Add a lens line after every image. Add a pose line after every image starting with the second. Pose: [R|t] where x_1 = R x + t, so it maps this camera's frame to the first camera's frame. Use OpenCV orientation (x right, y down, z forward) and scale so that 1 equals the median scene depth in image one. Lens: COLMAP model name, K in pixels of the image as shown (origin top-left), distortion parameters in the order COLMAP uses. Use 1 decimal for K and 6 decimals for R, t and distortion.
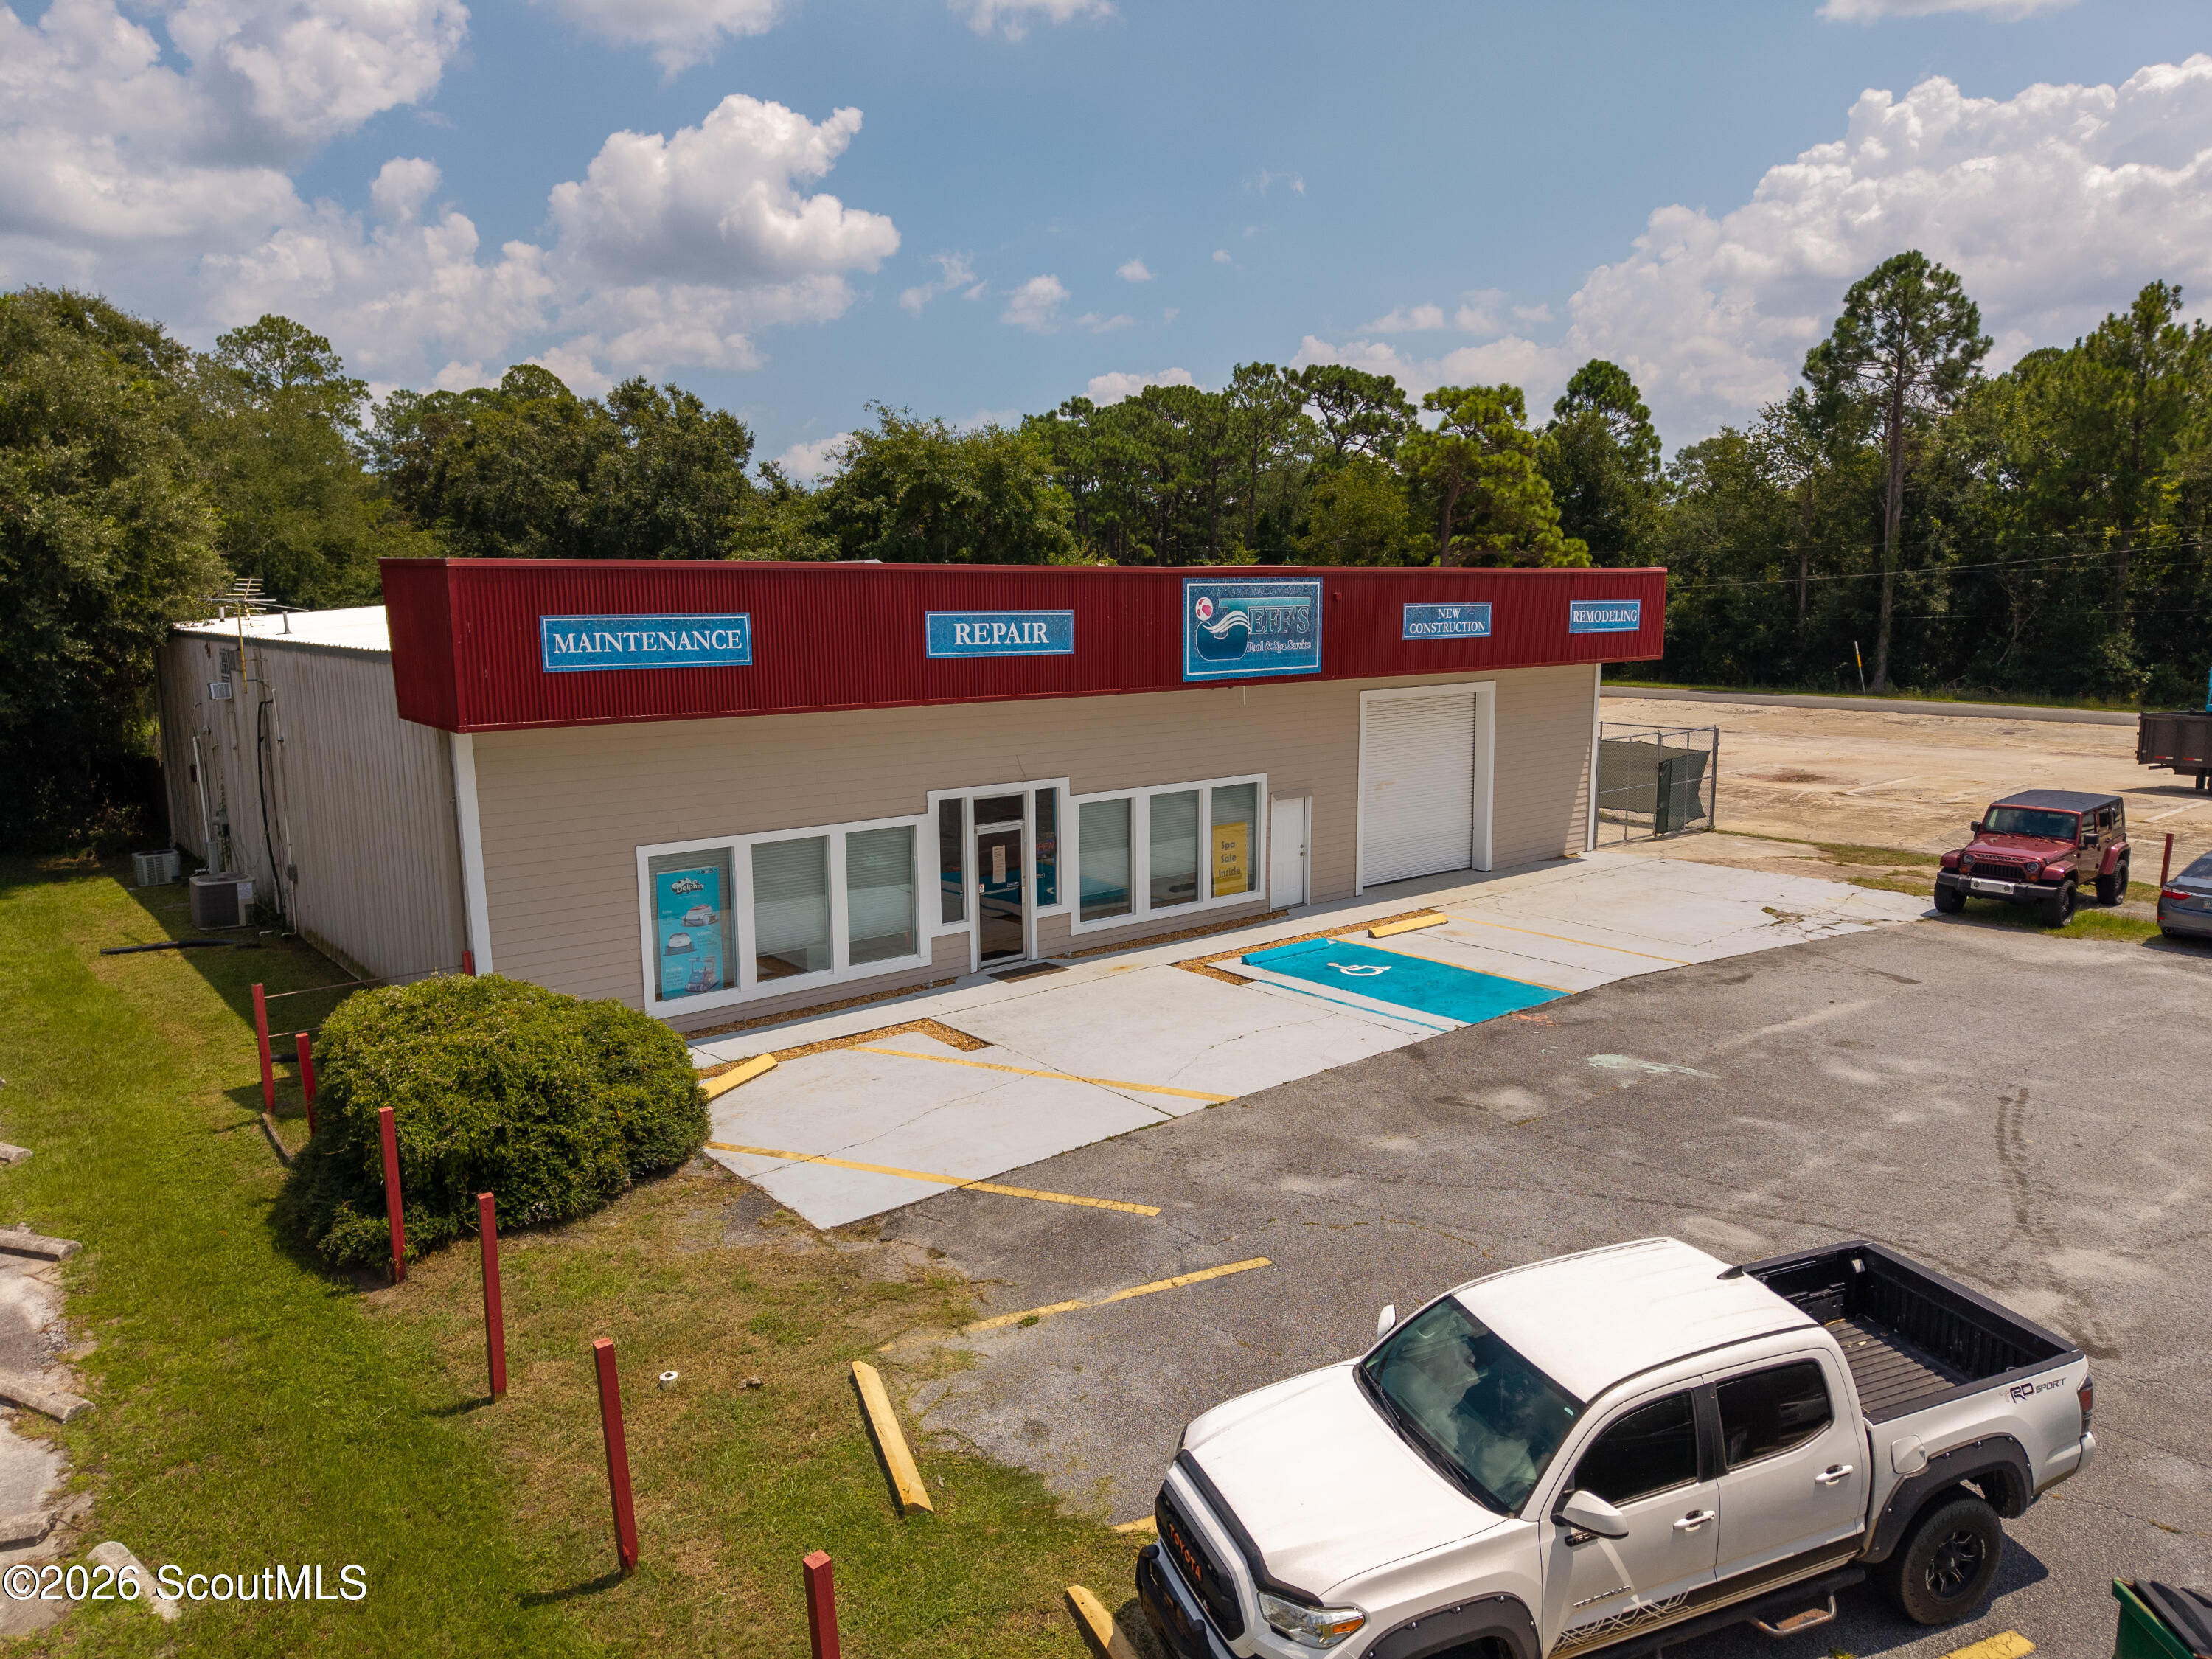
lens RADIAL K [[1484.5, 0, 1108.9], [0, 1484.5, 828.6], [0, 0, 1]] dist [0.013616, -0.008690]
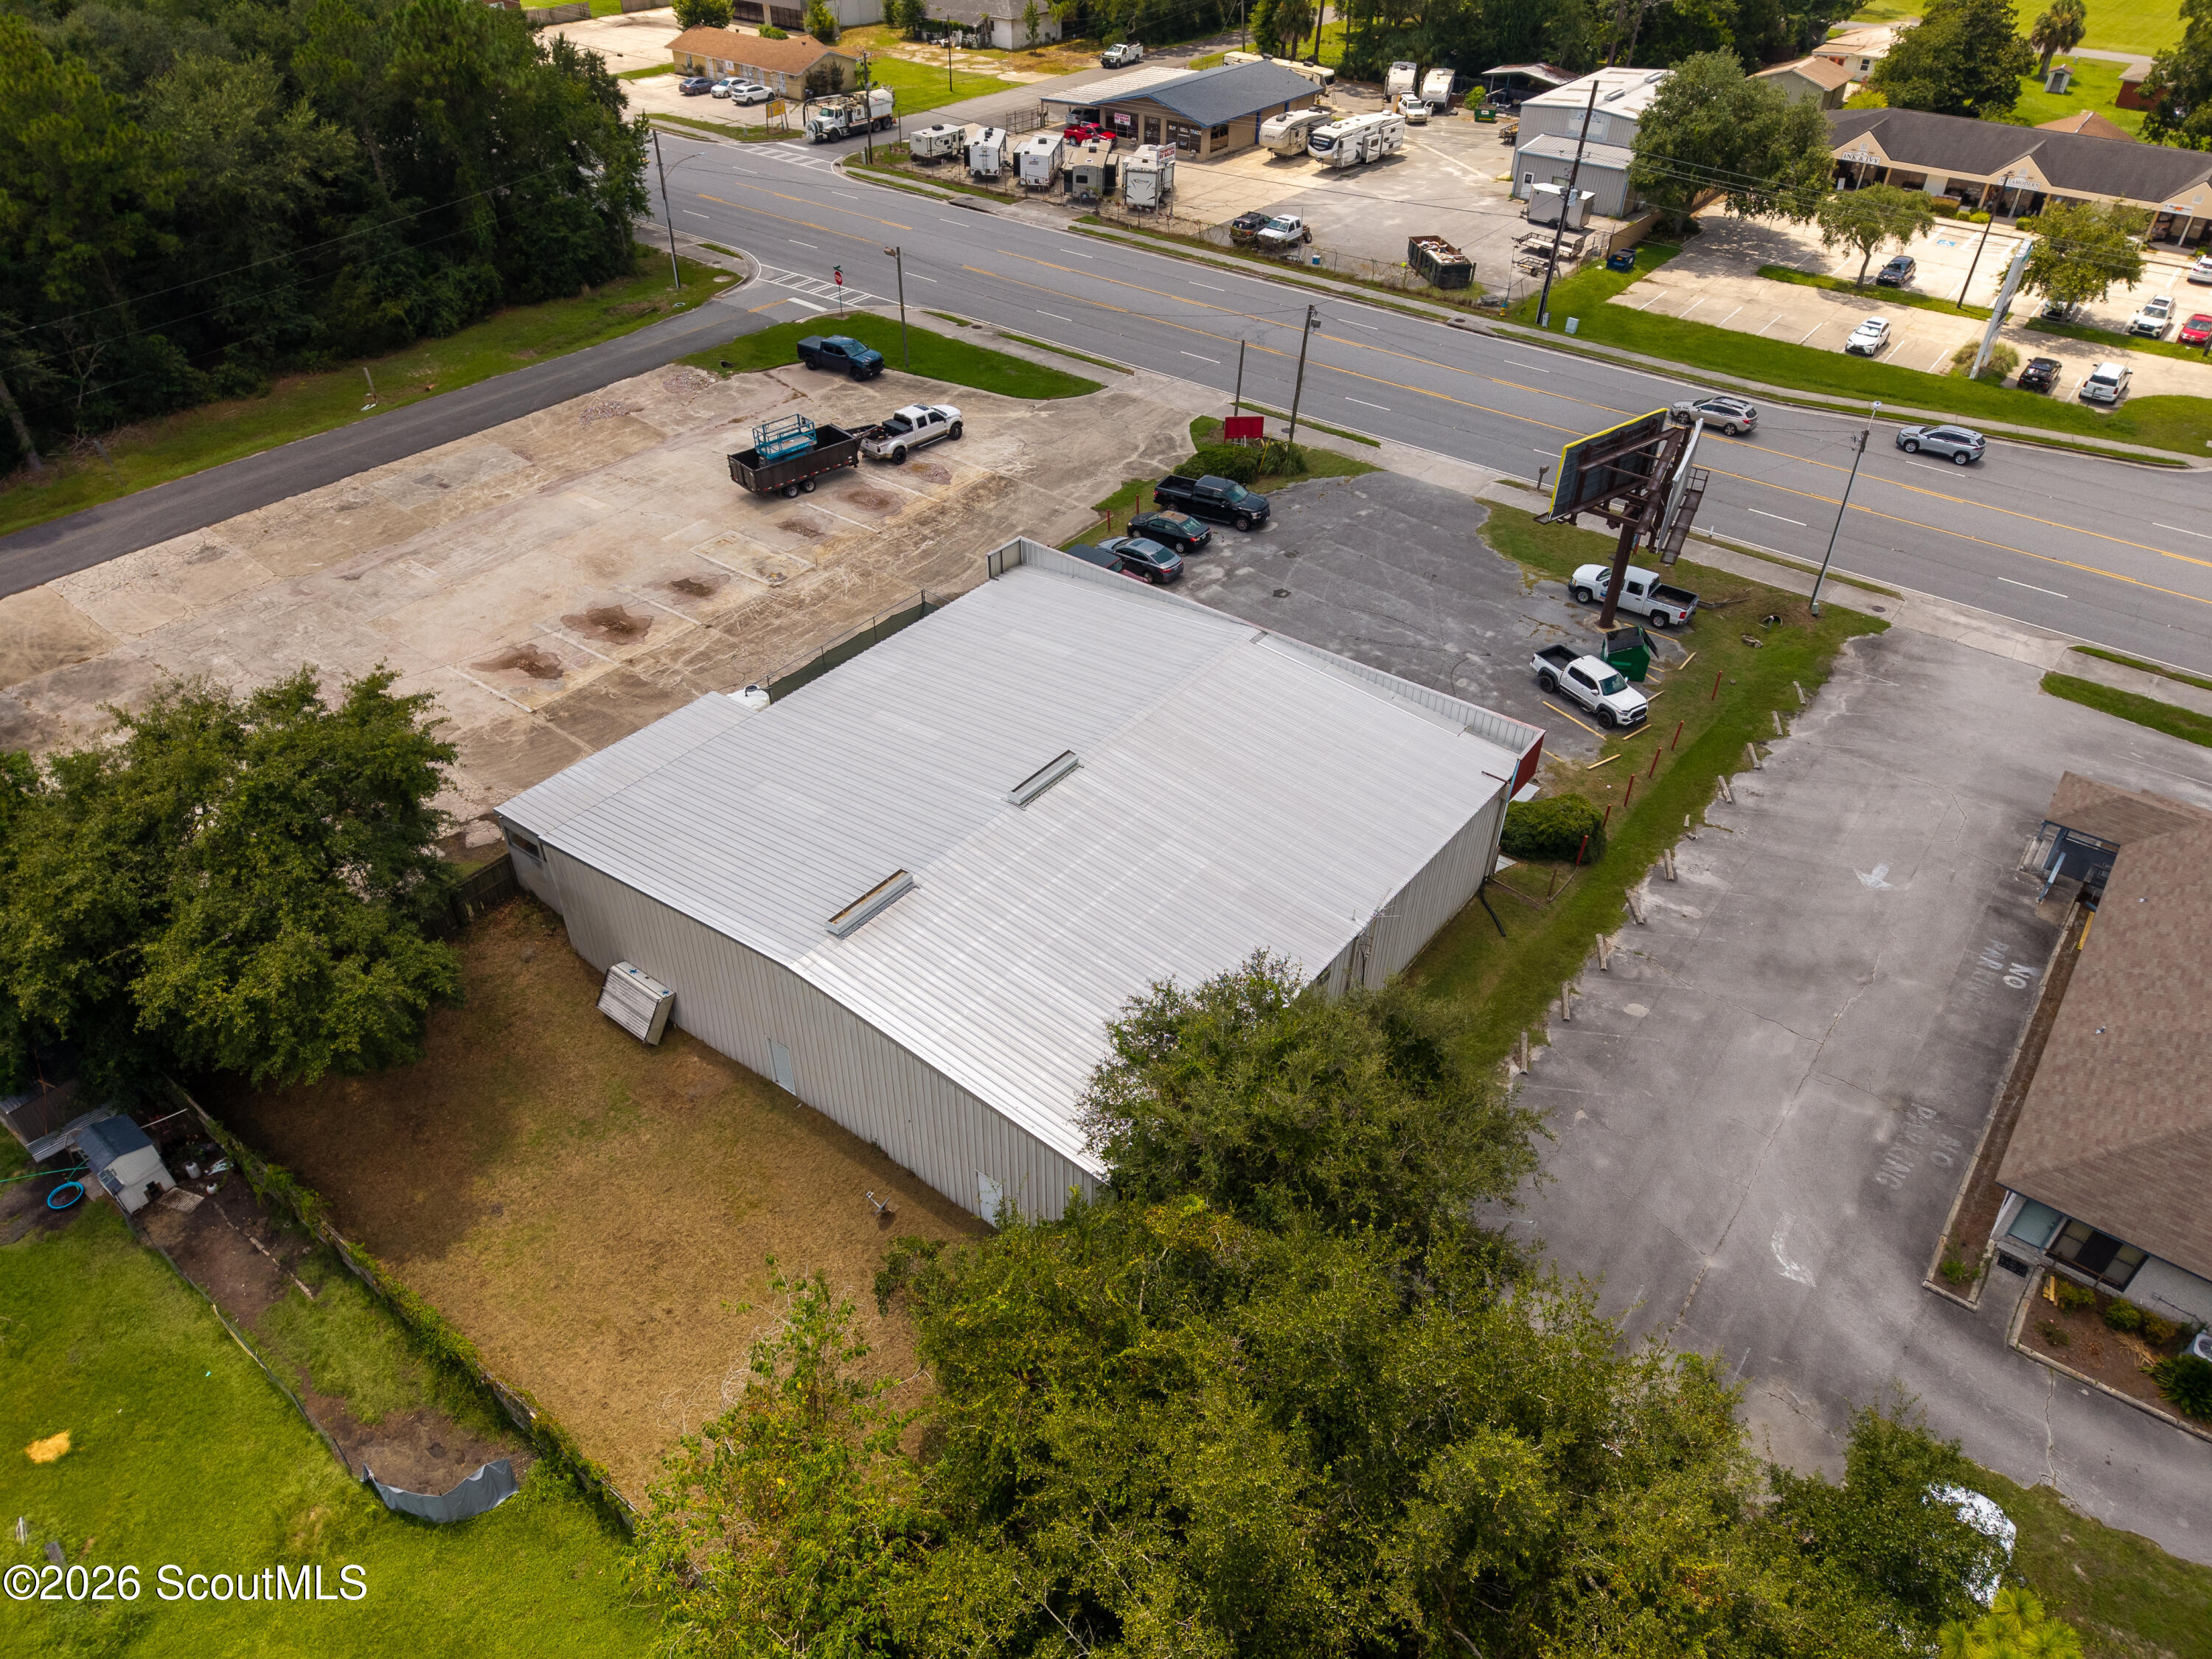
lens RADIAL K [[1479.2, 0, 1109.8], [0, 1479.2, 825.1], [0, 0, 1]] dist [0.044271, -0.054863]
pose [[-0.225435, -0.593997, 0.772235, -2.097555], [0.142767, 0.763941, 0.629295, -1.616929], [-0.963741, 0.252115, -0.087415, 1.637043]]
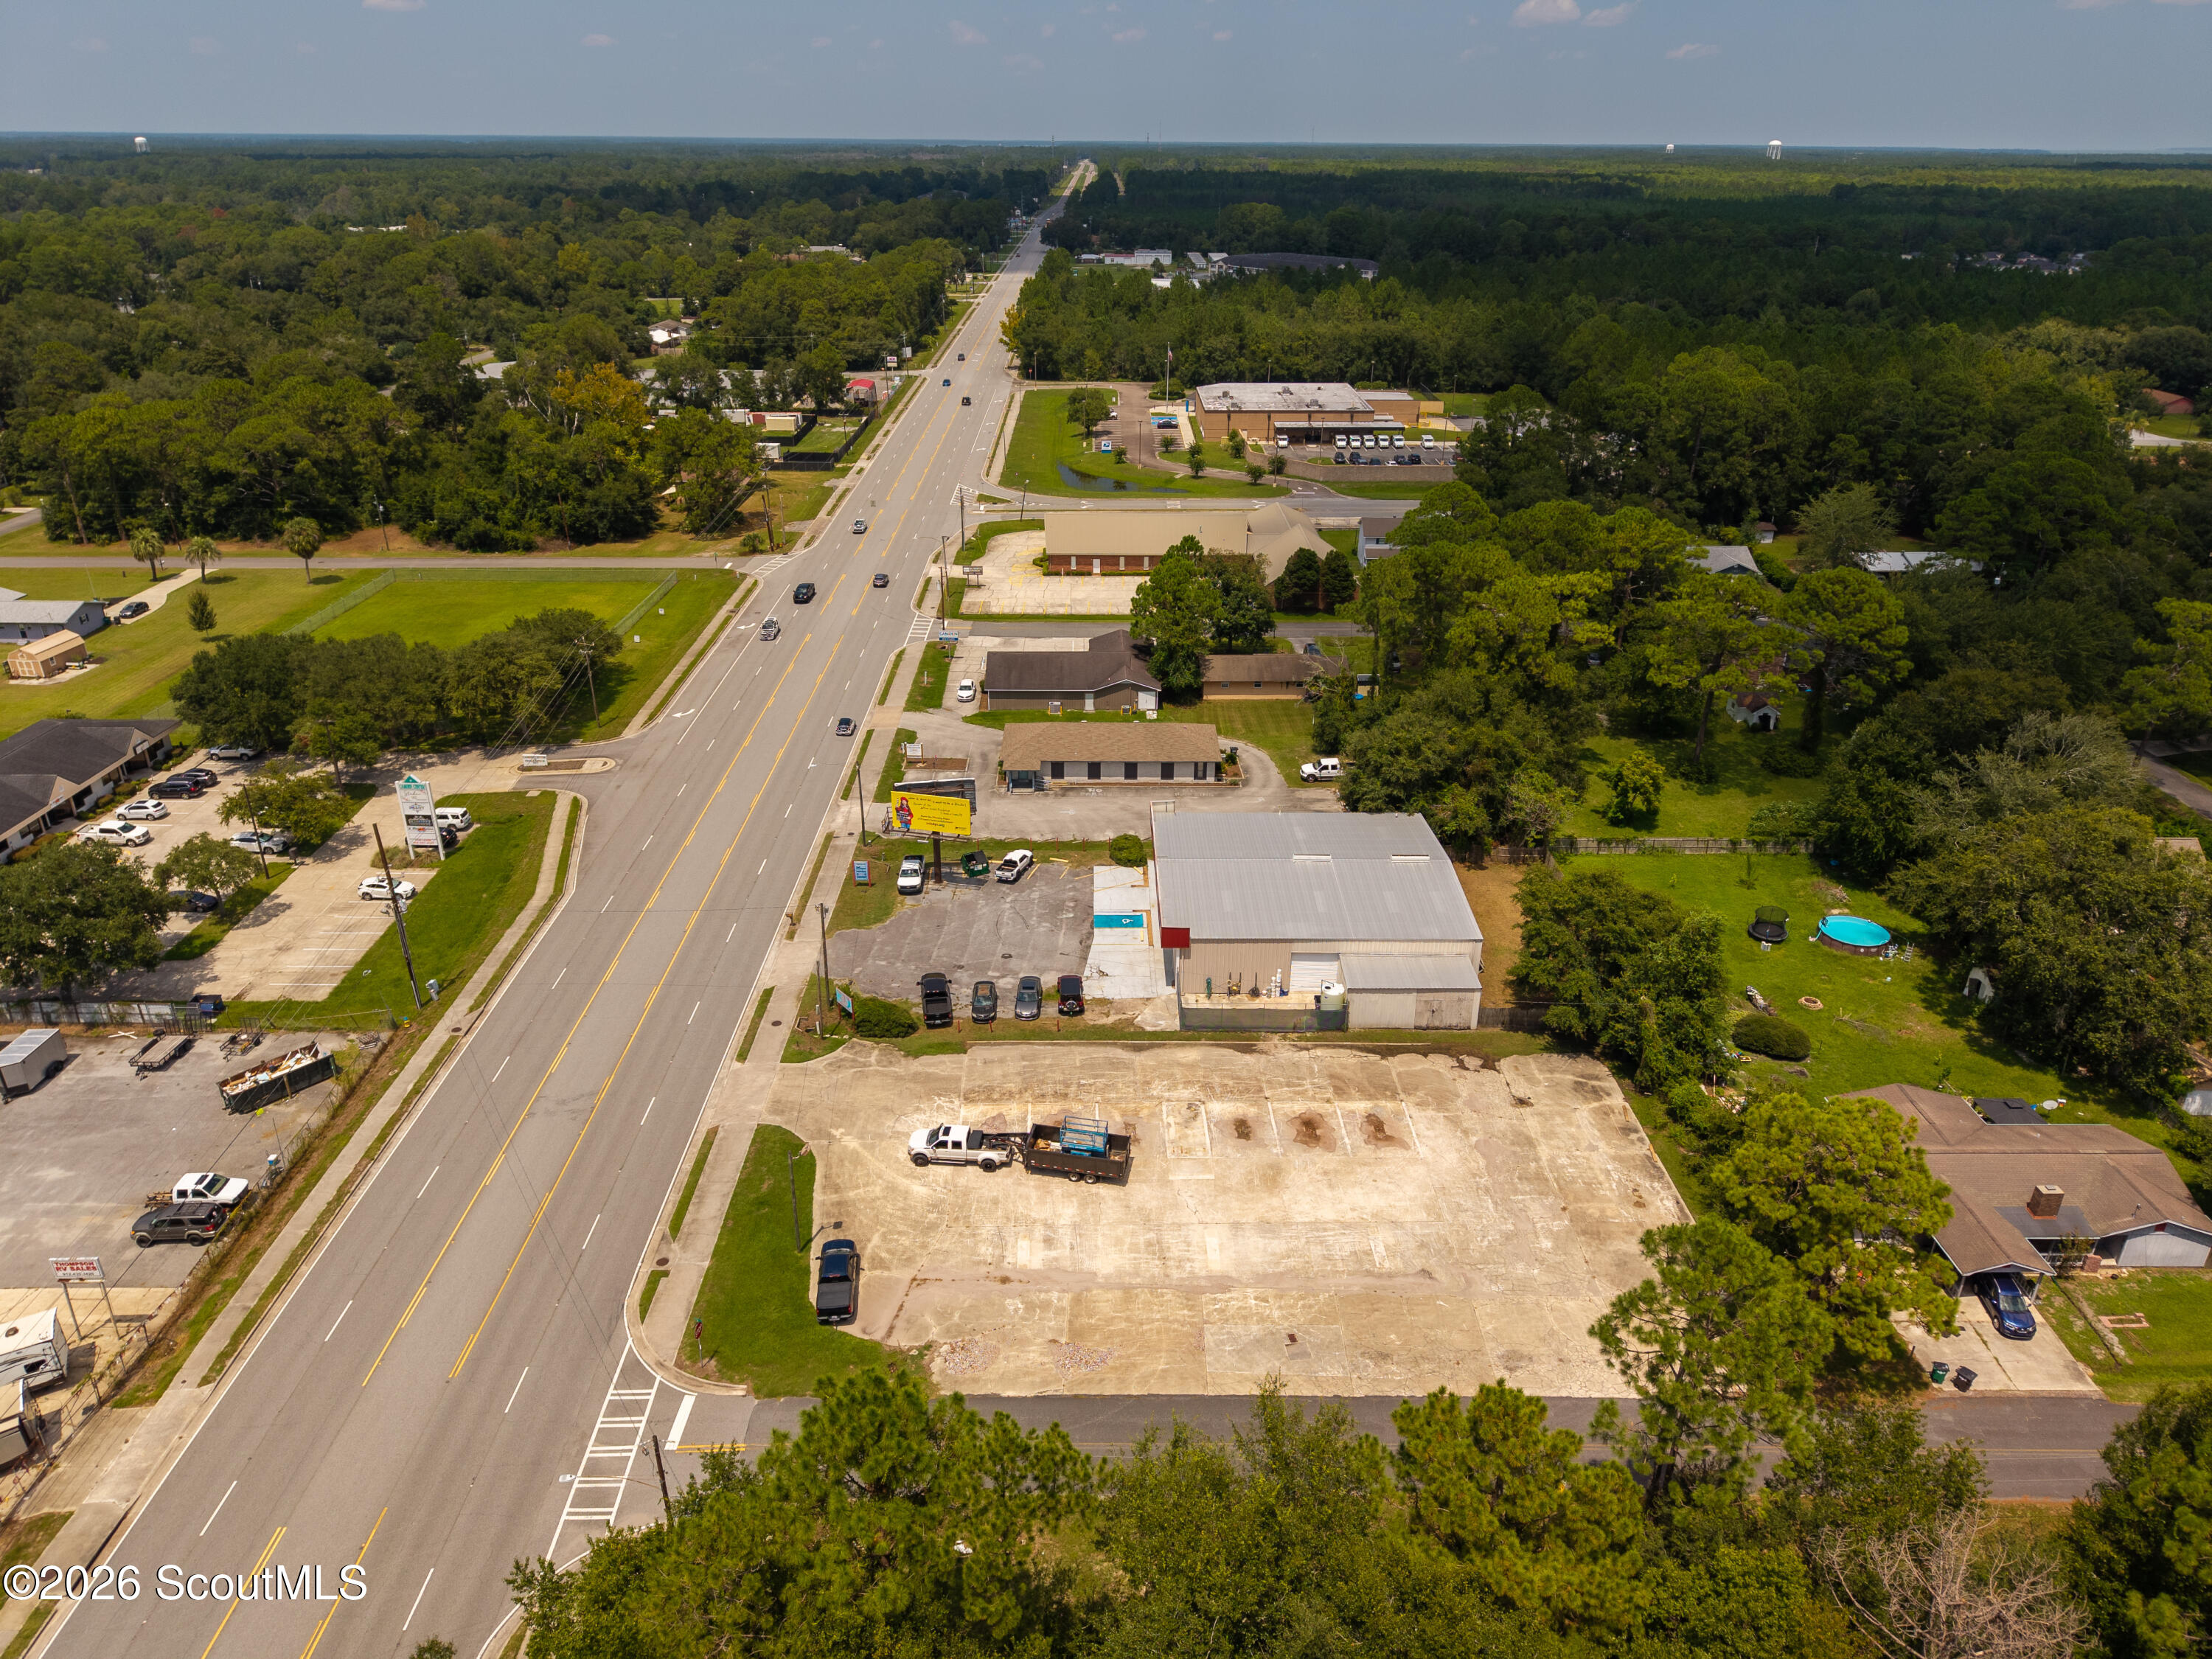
lens RADIAL K [[1501.3, 0, 1101.1], [0, 1501.3, 772.0], [0, 0, 1]] dist [0.059386, -0.055267]
pose [[-0.634983, 0.302274, -0.710934, 4.247216], [-0.120706, 0.870148, 0.477779, -3.213696], [0.763037, 0.389196, -0.516043, 3.756098]]
